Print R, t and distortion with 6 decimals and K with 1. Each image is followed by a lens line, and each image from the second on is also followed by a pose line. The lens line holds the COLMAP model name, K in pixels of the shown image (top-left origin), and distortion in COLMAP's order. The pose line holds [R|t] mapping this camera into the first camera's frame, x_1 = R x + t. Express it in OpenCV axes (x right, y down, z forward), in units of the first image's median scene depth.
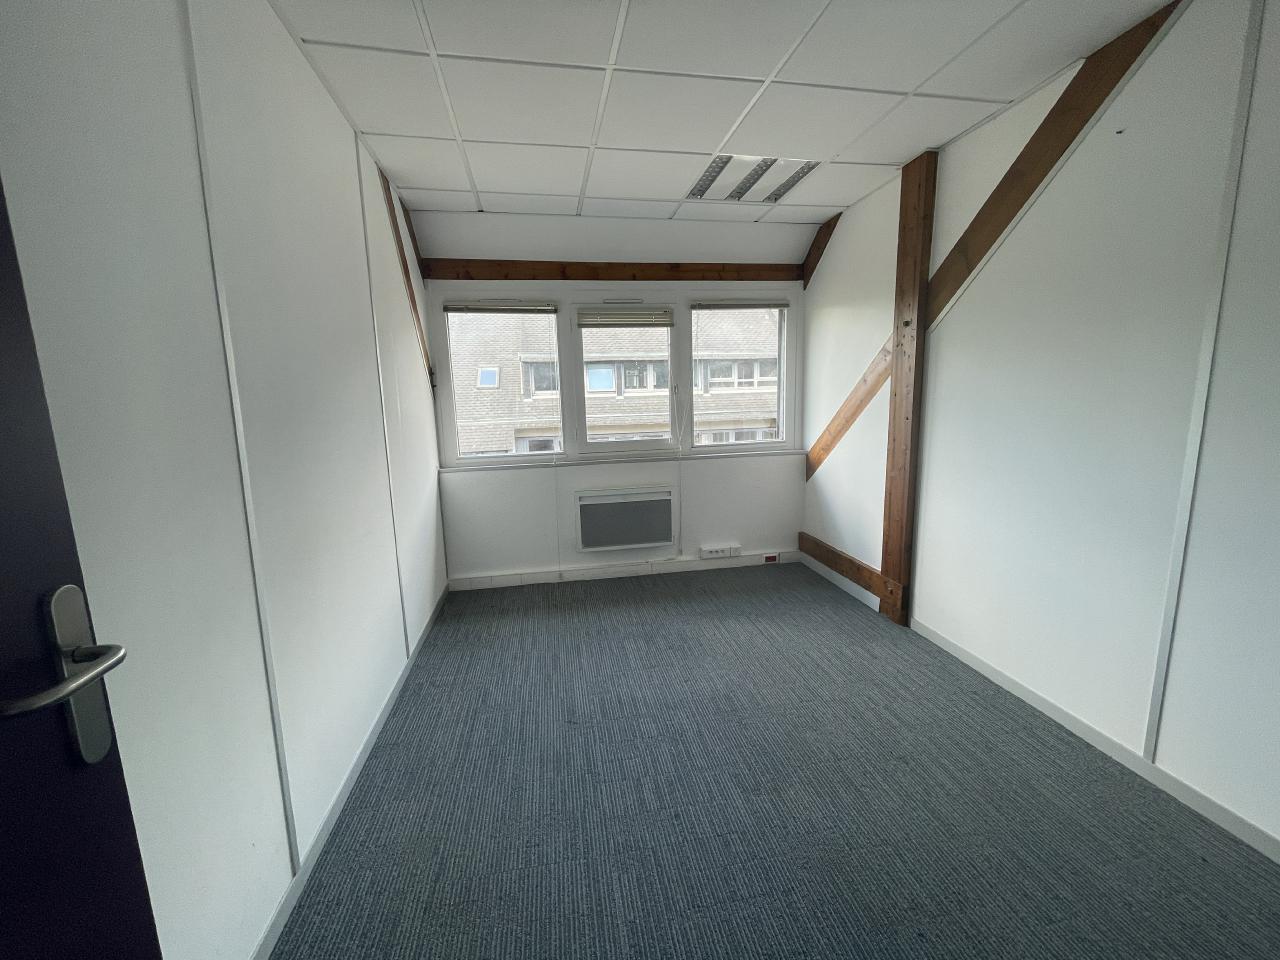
lens RADIAL K [[513.8, 0, 640.0], [0, 513.8, 480.0], [0, 0, 1]] dist [0.002234, 0.000269]
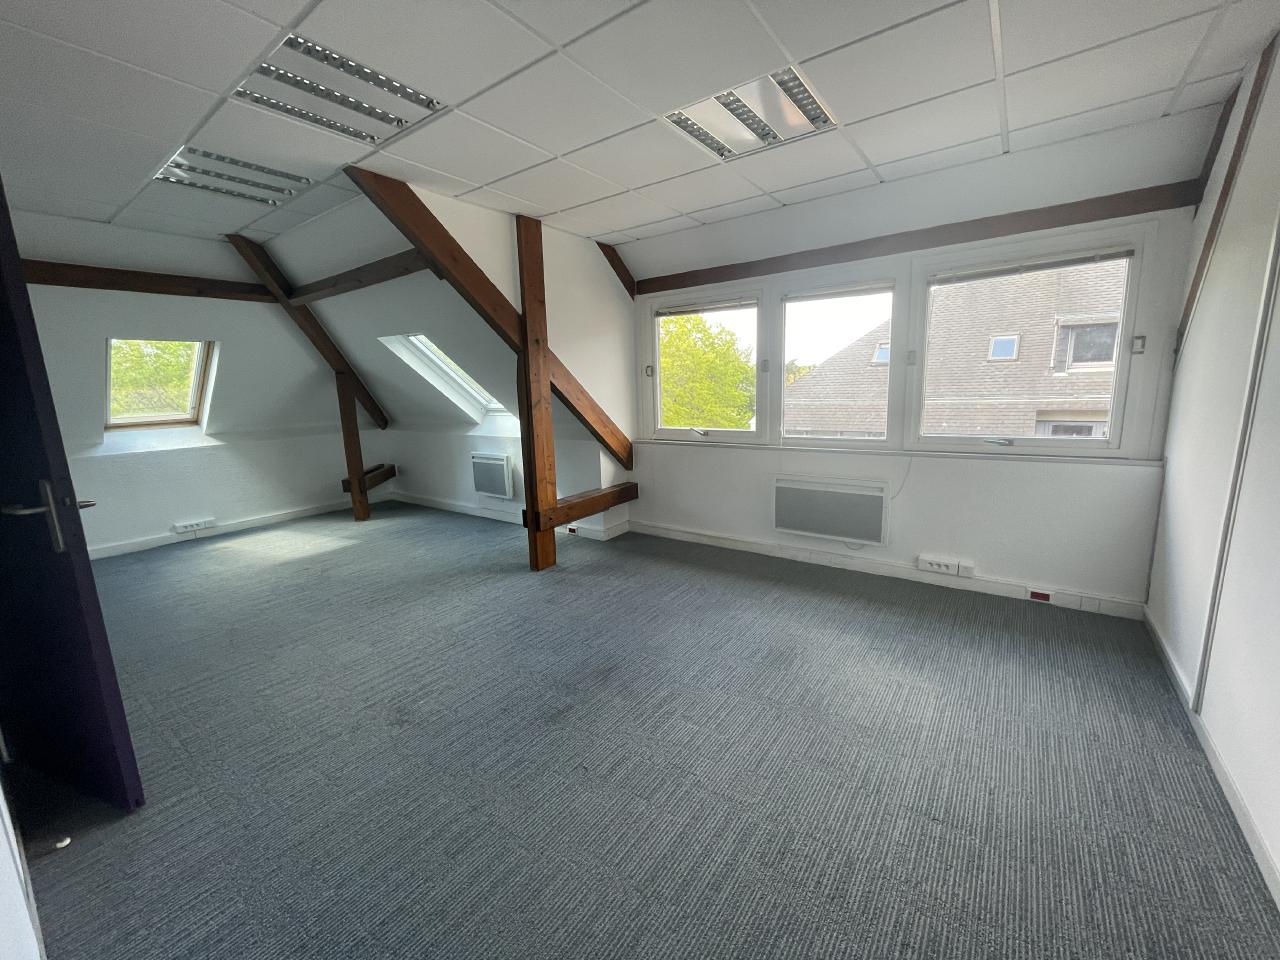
lens RADIAL K [[513.8, 0, 640.0], [0, 513.8, 480.0], [0, 0, 1]] dist [0.002234, 0.000269]
pose [[0.682850, 0.130971, -0.718723, 0.403435], [-0.100991, 0.991276, 0.084686, -0.024530], [0.723544, 0.014757, 0.690120, 0.038994]]
